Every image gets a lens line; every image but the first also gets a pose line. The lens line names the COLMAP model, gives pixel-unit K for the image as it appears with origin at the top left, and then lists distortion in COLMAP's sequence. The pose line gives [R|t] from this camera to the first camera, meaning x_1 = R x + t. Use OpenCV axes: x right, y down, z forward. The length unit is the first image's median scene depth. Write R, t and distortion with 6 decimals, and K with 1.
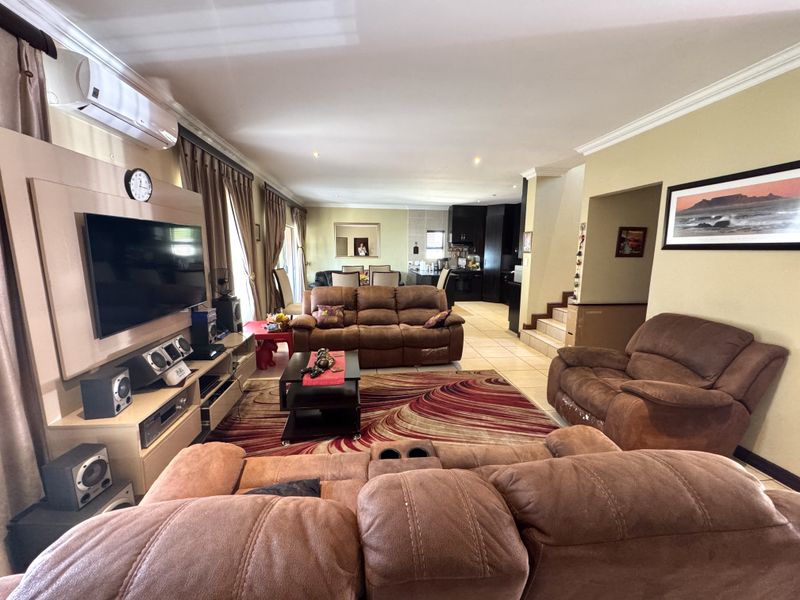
lens RADIAL K [[319.5, 0, 399.3], [0, 319.5, 299.7], [0, 0, 1]] dist [-0.003193, -0.000150]
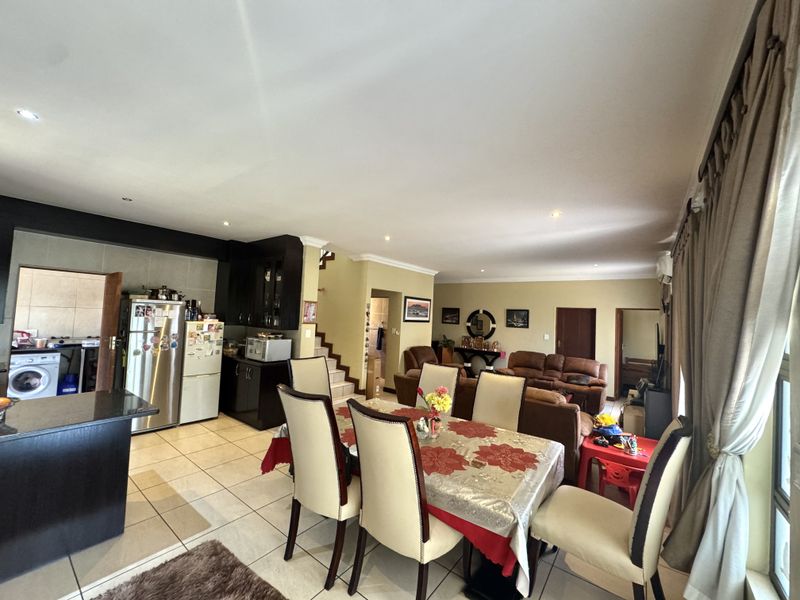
lens RADIAL K [[319.5, 0, 399.3], [0, 319.5, 299.7], [0, 0, 1]] dist [-0.003193, -0.000150]
pose [[-0.719370, -0.005634, 0.694604, -0.694657], [0.058144, 0.995969, 0.068295, -0.434029], [-0.692189, 0.089516, -0.716143, 2.424145]]
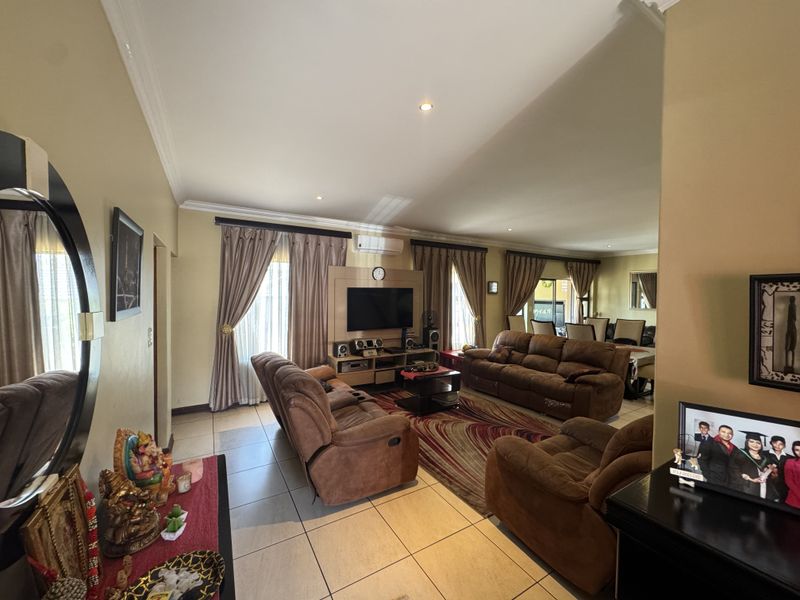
lens RADIAL K [[319.5, 0, 399.3], [0, 319.5, 299.7], [0, 0, 1]] dist [-0.003193, -0.000150]
pose [[0.413327, 0.015448, -0.910452, 1.006191], [-0.149609, 0.987421, -0.051166, -0.044315], [0.898208, 0.157360, 0.410438, 0.124841]]
